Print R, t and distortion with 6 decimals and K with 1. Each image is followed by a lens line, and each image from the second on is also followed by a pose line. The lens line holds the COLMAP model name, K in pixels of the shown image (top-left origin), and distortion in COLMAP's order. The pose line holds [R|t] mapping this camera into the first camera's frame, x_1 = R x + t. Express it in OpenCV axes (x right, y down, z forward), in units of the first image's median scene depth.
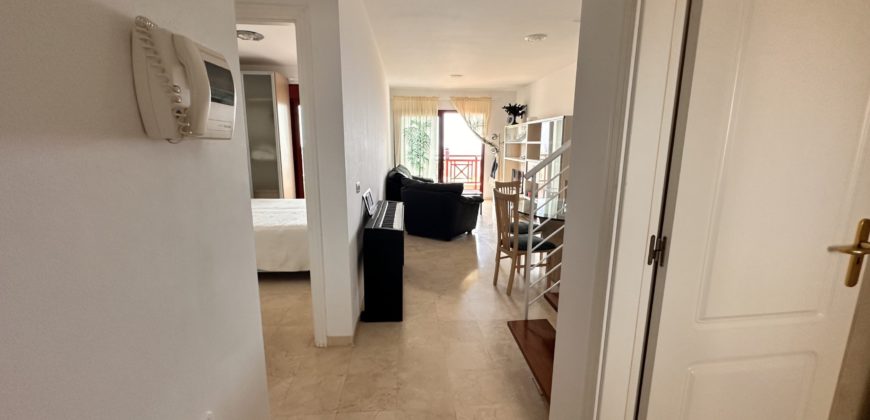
lens RADIAL K [[349.6, 0, 435.0], [0, 349.6, 210.0], [0, 0, 1]] dist [-0.002902, -0.000463]
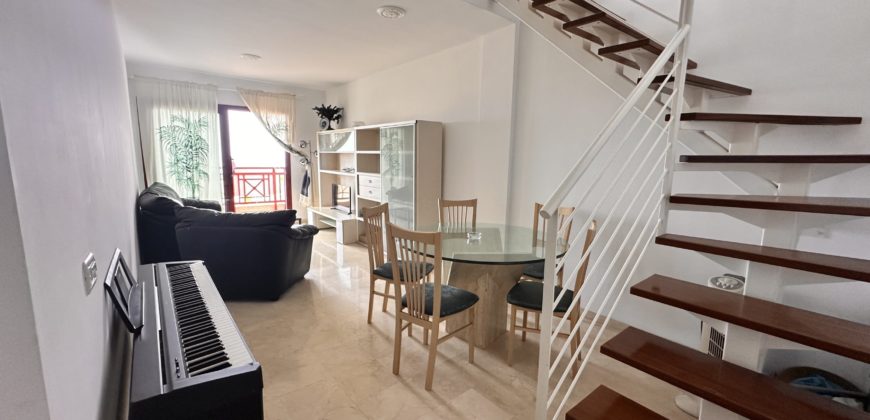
lens RADIAL K [[349.6, 0, 435.0], [0, 349.6, 210.0], [0, 0, 1]] dist [-0.002902, -0.000463]
pose [[0.822230, -0.071056, 0.564702, -0.044233], [0.088744, 0.996047, -0.003884, -0.029952], [-0.562194, 0.053308, 0.825285, 0.178278]]
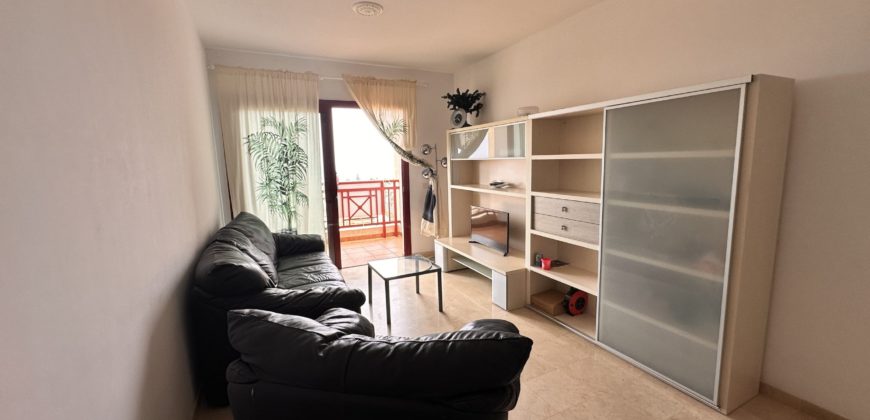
lens RADIAL K [[349.6, 0, 435.0], [0, 349.6, 210.0], [0, 0, 1]] dist [-0.002902, -0.000463]
pose [[0.930590, -0.076085, 0.358069, -0.028619], [0.093797, 0.995066, -0.032332, -0.092104], [-0.353842, 0.063673, 0.933135, 0.470760]]
